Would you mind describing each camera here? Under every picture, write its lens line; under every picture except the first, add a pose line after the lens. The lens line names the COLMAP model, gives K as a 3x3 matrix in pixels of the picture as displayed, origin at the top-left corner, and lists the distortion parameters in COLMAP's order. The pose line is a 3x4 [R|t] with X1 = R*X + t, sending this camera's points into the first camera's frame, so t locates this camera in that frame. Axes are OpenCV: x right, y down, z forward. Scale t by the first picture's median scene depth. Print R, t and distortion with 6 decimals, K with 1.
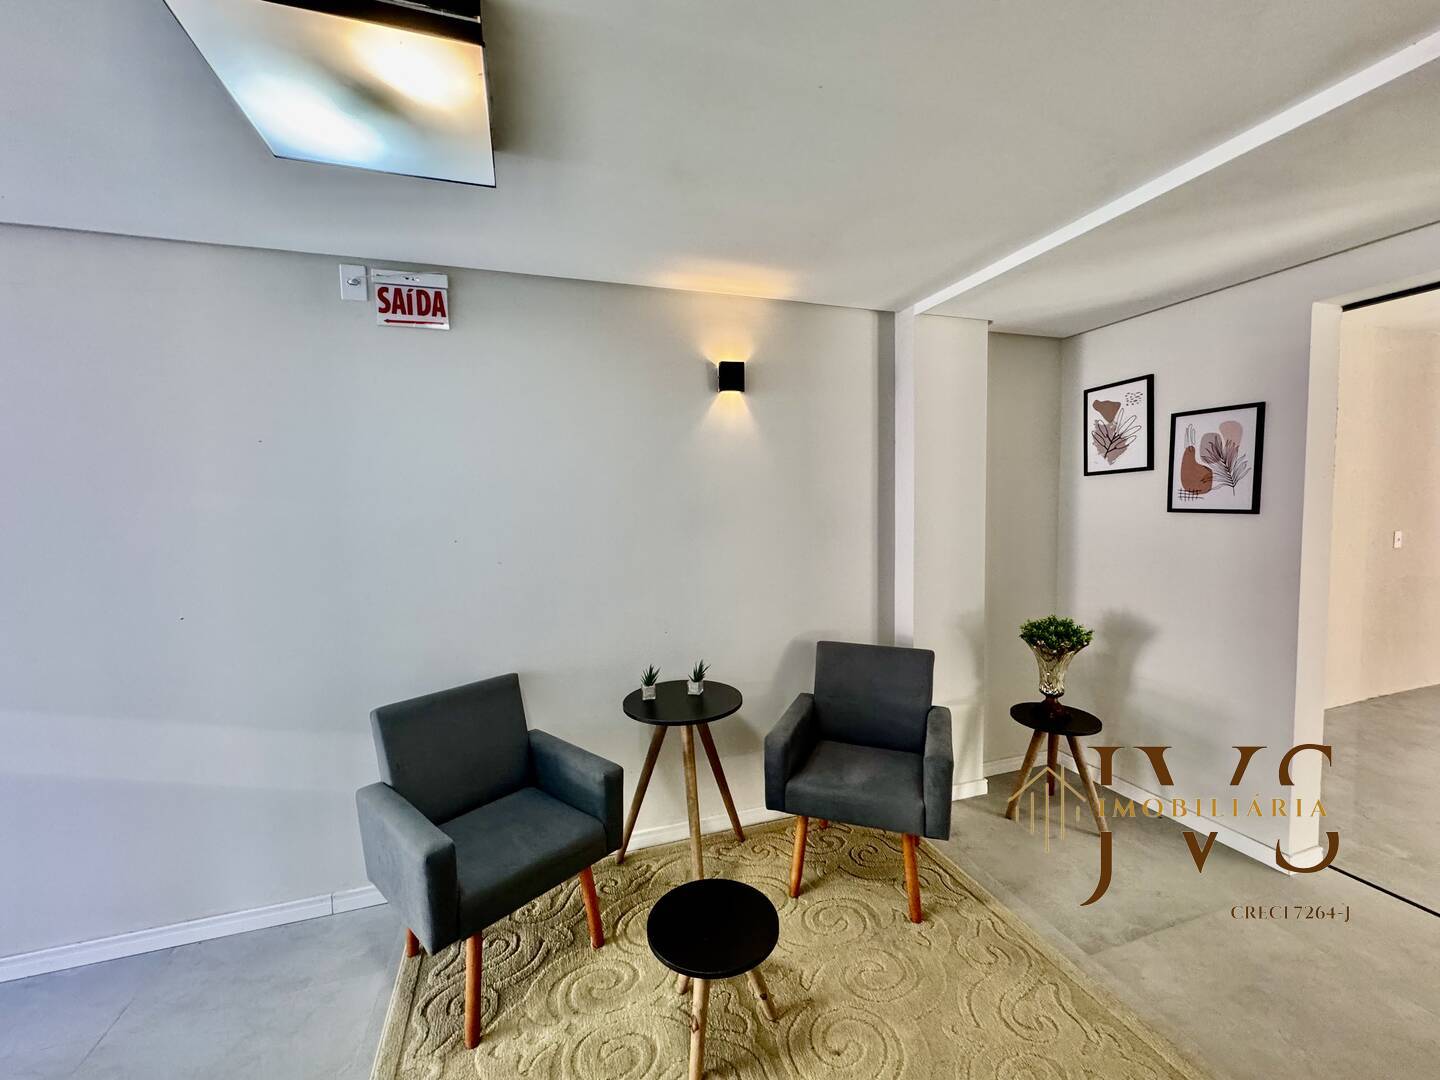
lens RADIAL K [[575.9, 0, 719.7], [0, 575.9, 538.4], [0, 0, 1]] dist [-0.000961, -0.000268]
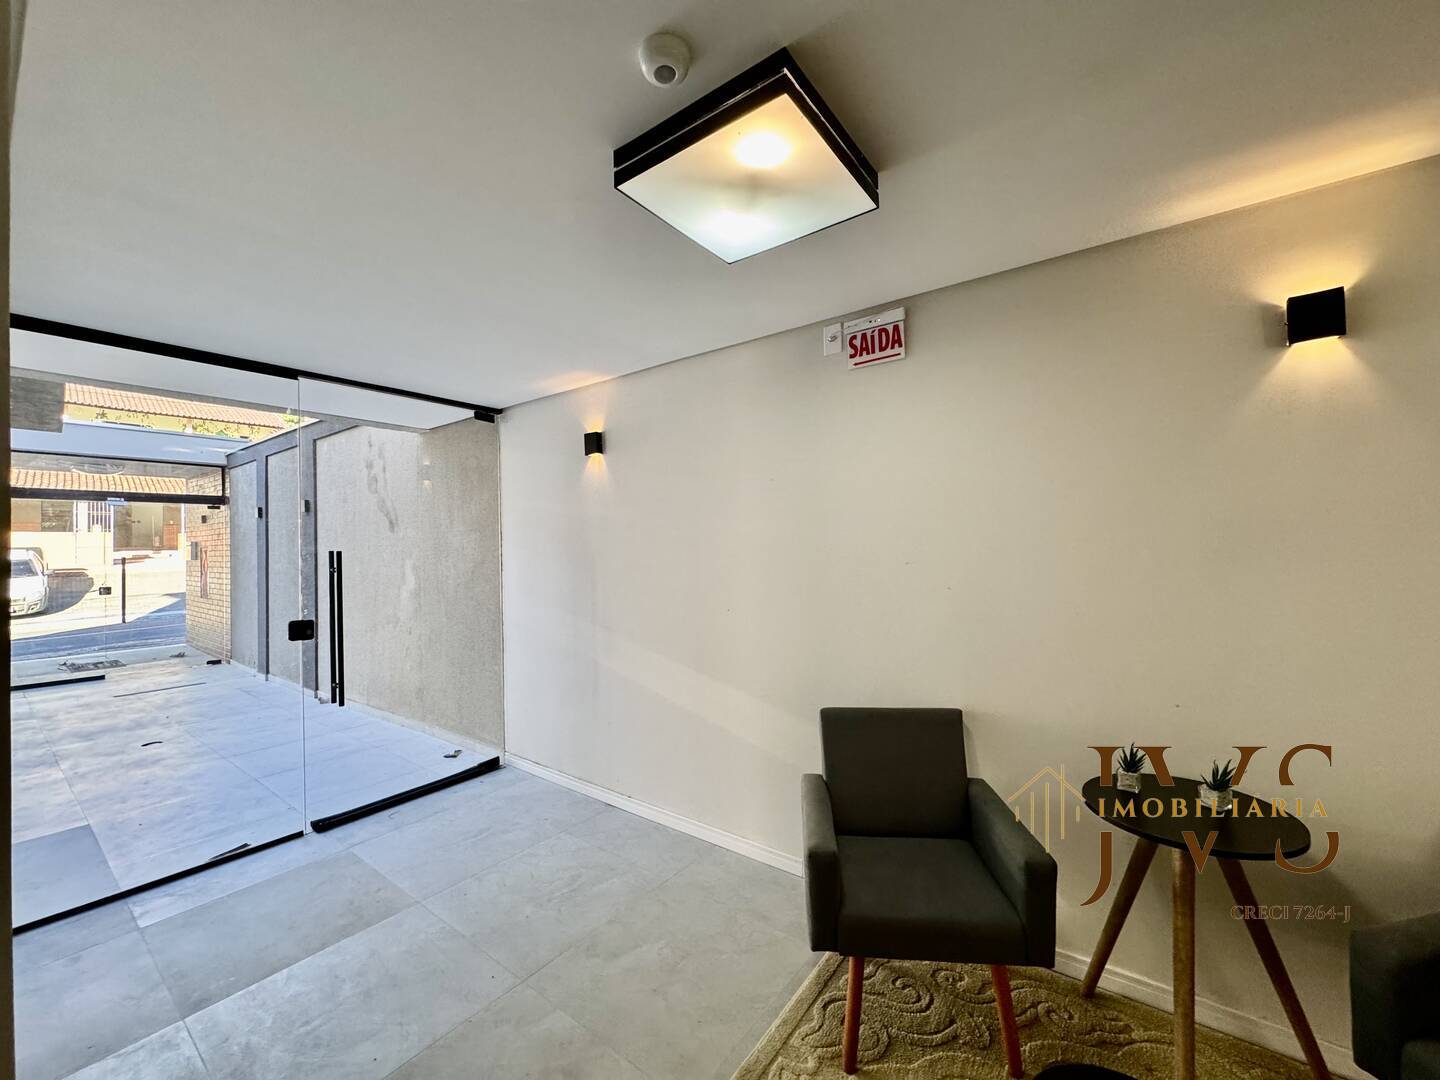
lens RADIAL K [[575.9, 0, 719.7], [0, 575.9, 538.4], [0, 0, 1]] dist [-0.000961, -0.000268]
pose [[0.572000, 0.001239, -0.820252, 0.193221], [-0.045868, 0.998482, -0.030478, 0.008253], [0.818970, 0.055057, 0.571189, 0.157740]]
